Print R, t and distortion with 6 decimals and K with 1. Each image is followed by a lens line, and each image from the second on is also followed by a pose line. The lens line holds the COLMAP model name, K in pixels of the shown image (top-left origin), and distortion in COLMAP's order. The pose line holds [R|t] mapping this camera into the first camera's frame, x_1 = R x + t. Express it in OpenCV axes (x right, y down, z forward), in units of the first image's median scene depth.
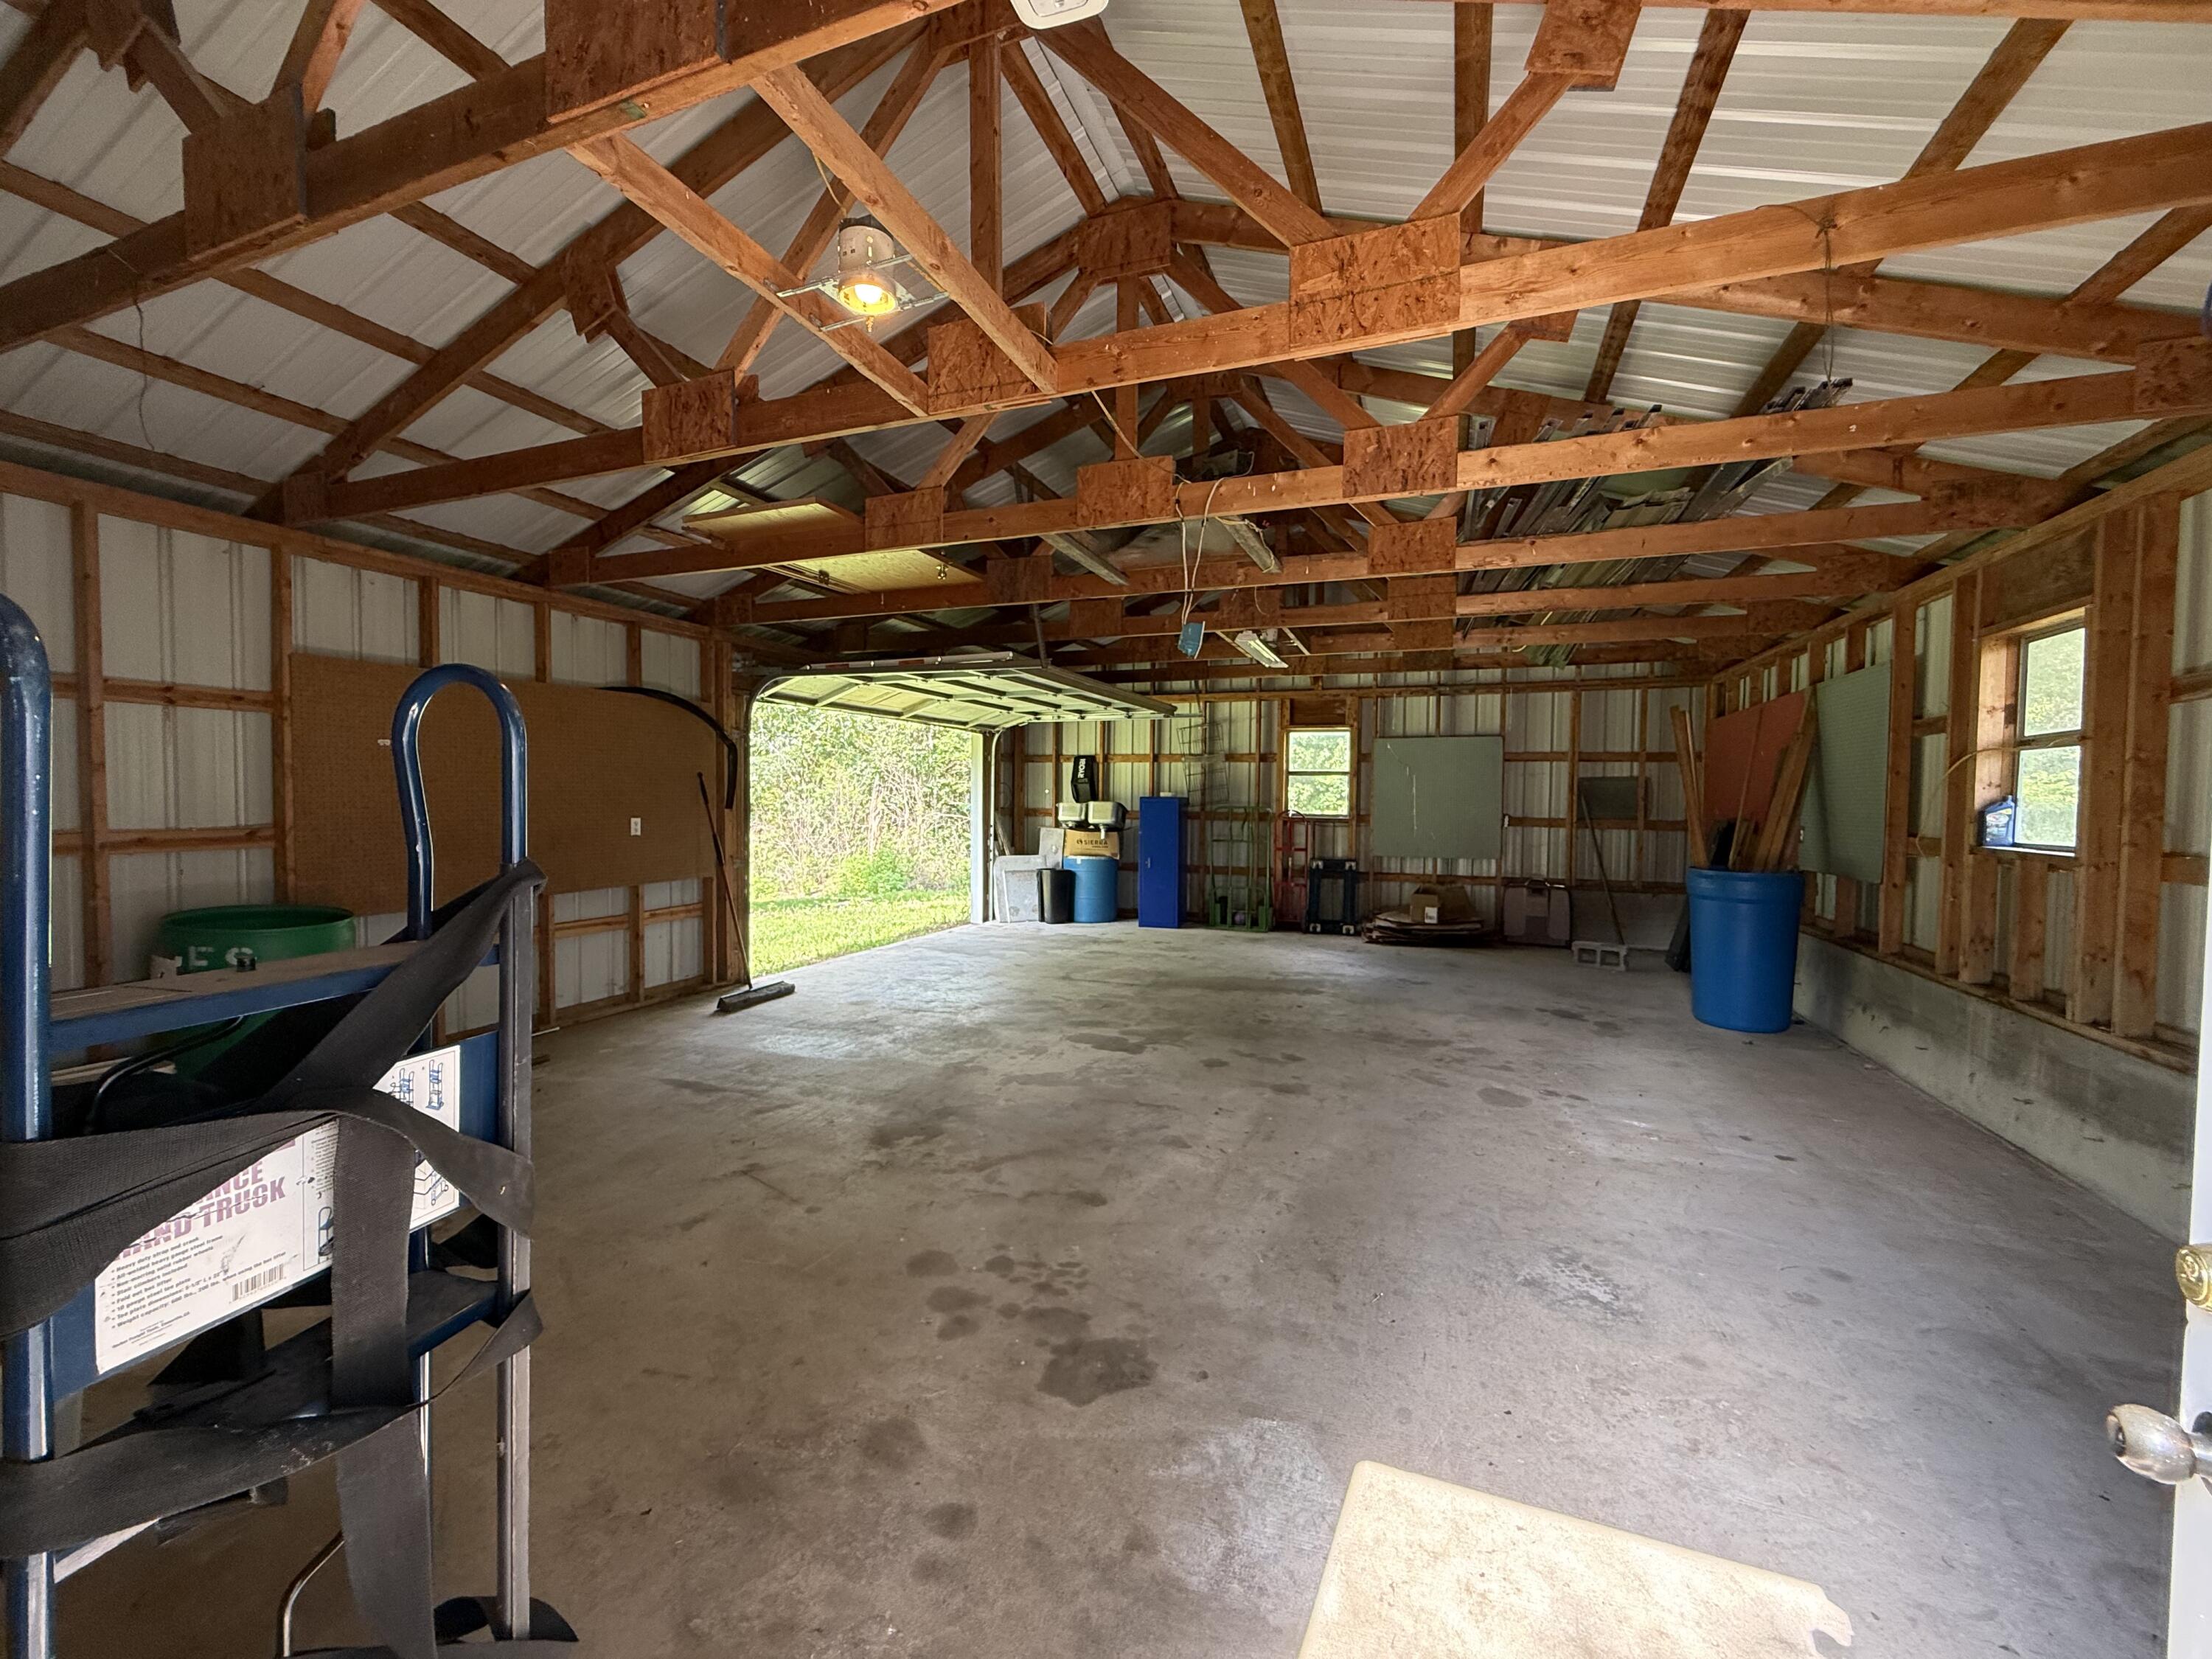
lens RADIAL K [[880.0, 0, 1106.1], [0, 880.0, 821.5], [0, 0, 1]] dist [-0.001561, 0.000478]
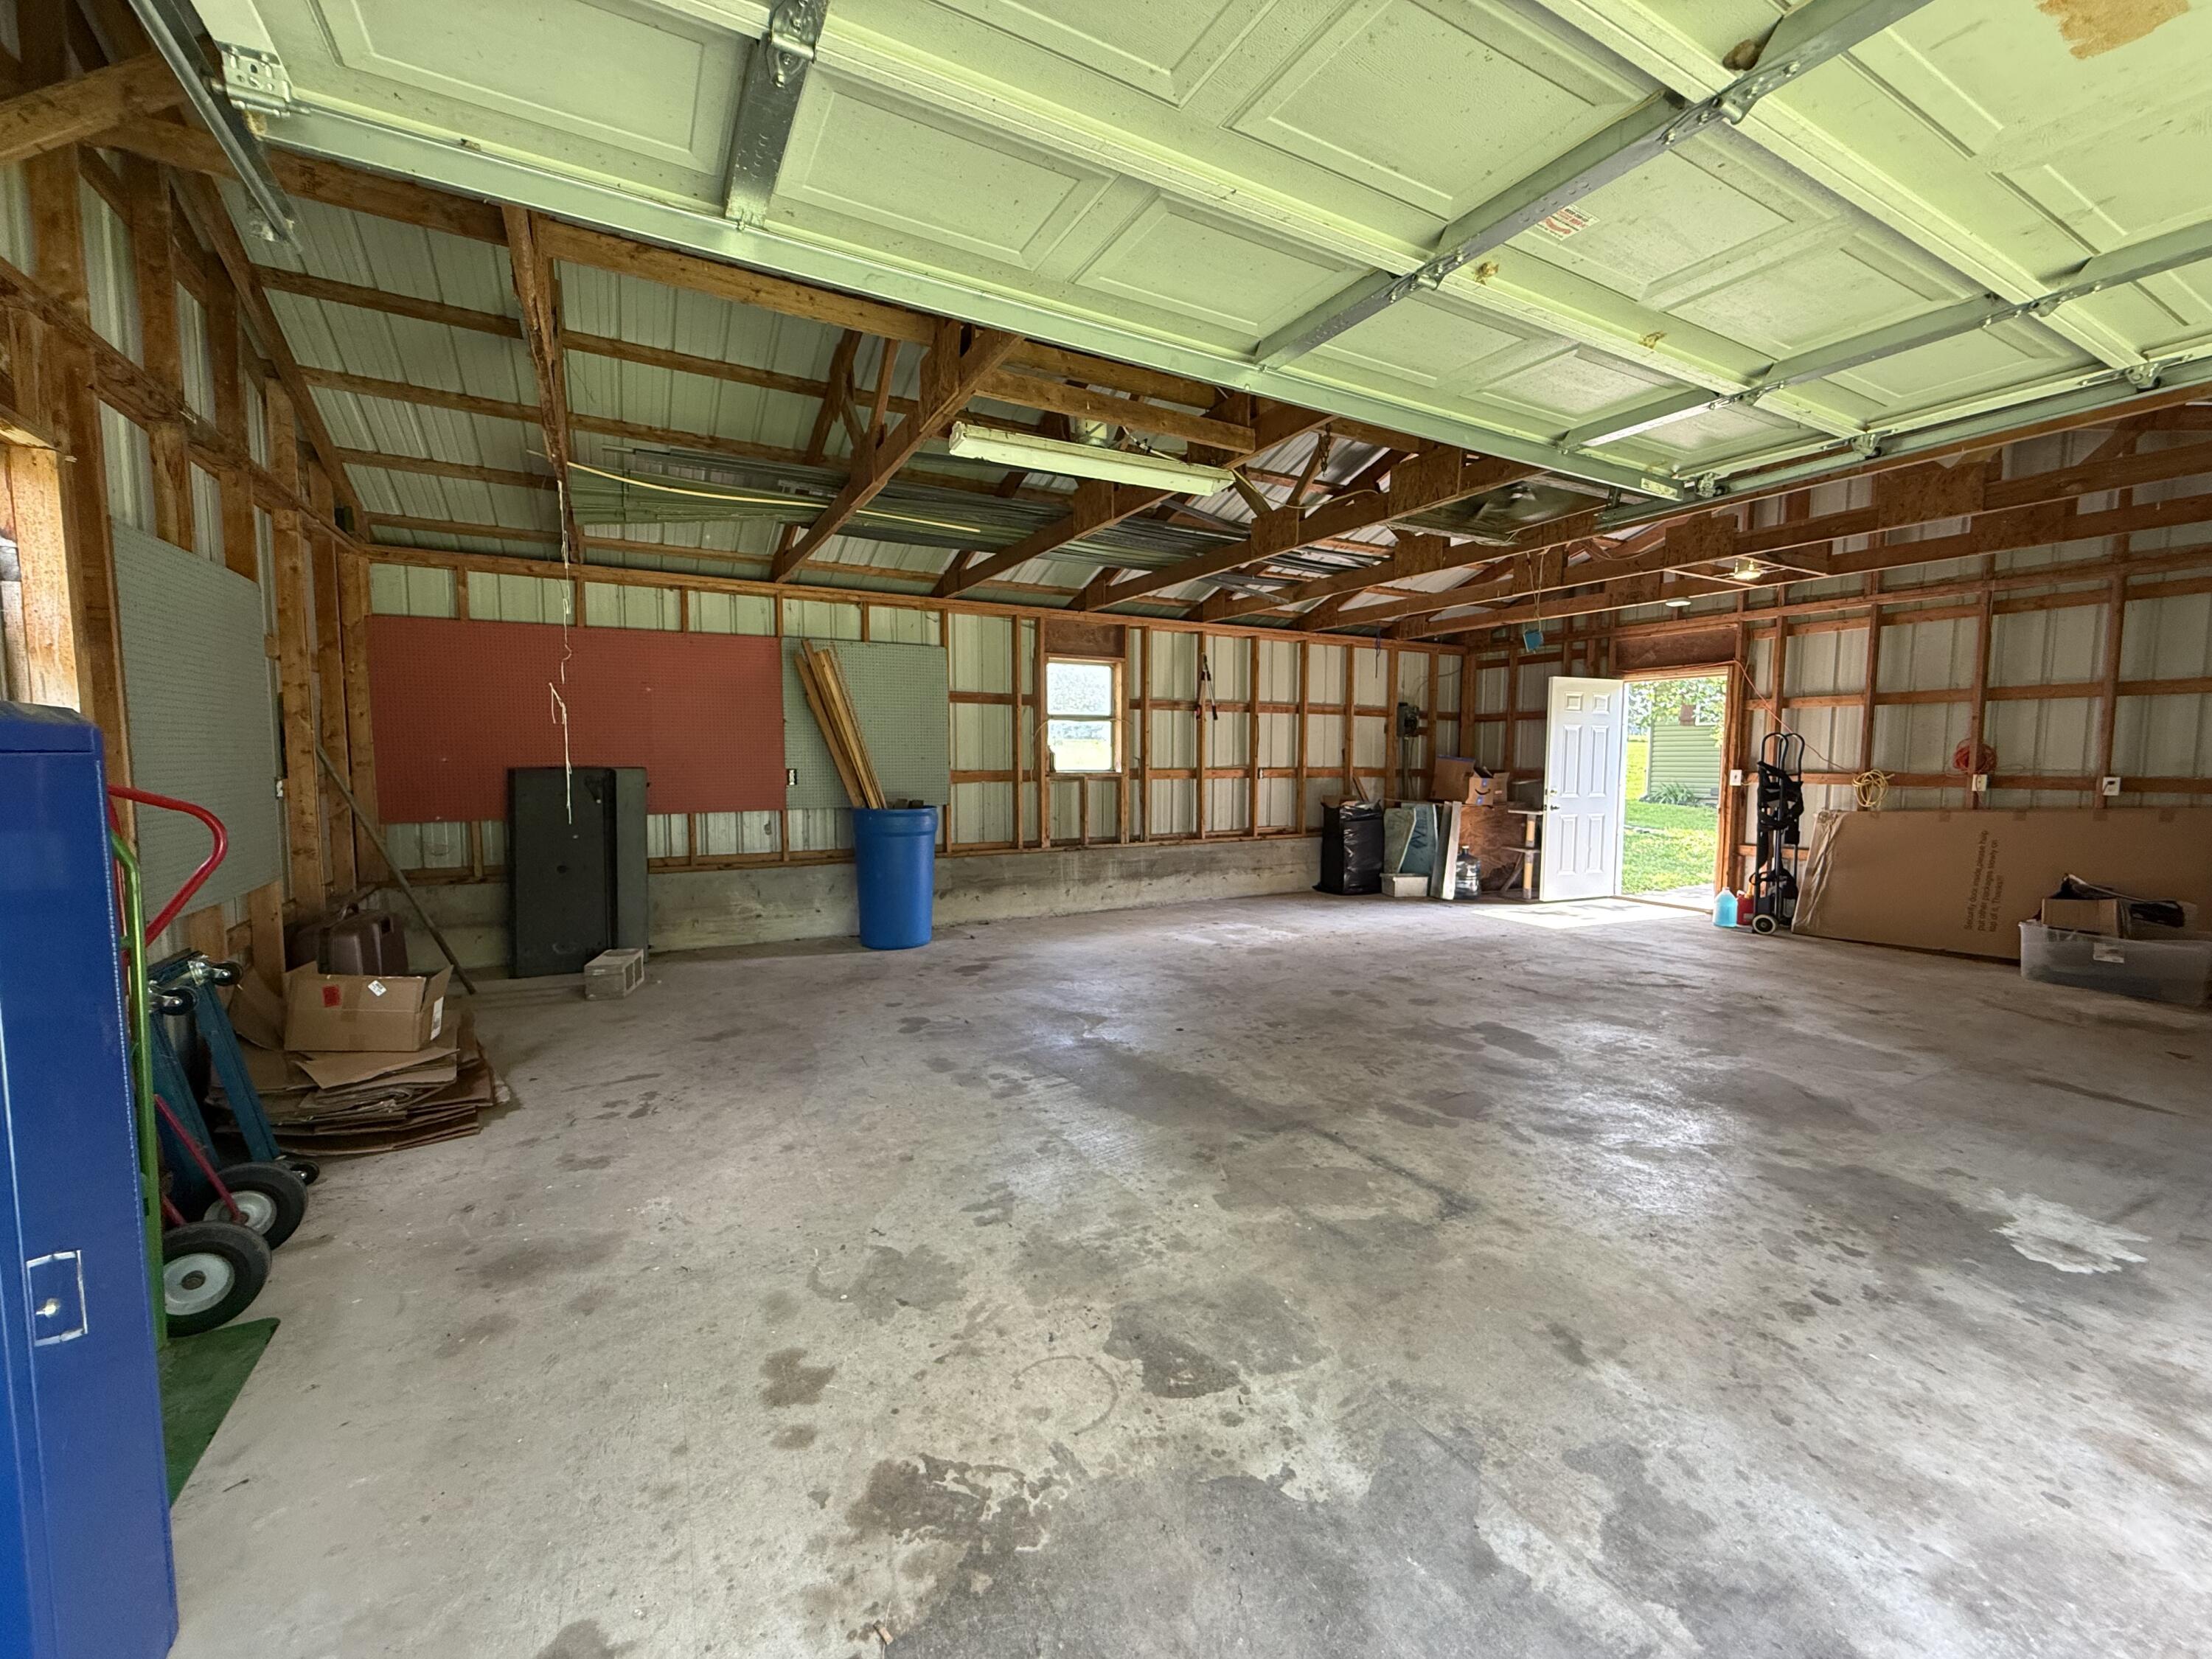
lens RADIAL K [[880.0, 0, 1102.3], [0, 880.0, 825.5], [0, 0, 1]] dist [-0.001561, 0.000478]
pose [[-0.765780, -0.059011, 0.640389, -0.232573], [0.015841, 0.993748, 0.110516, -0.052820], [-0.642907, 0.094775, -0.760058, 1.939975]]
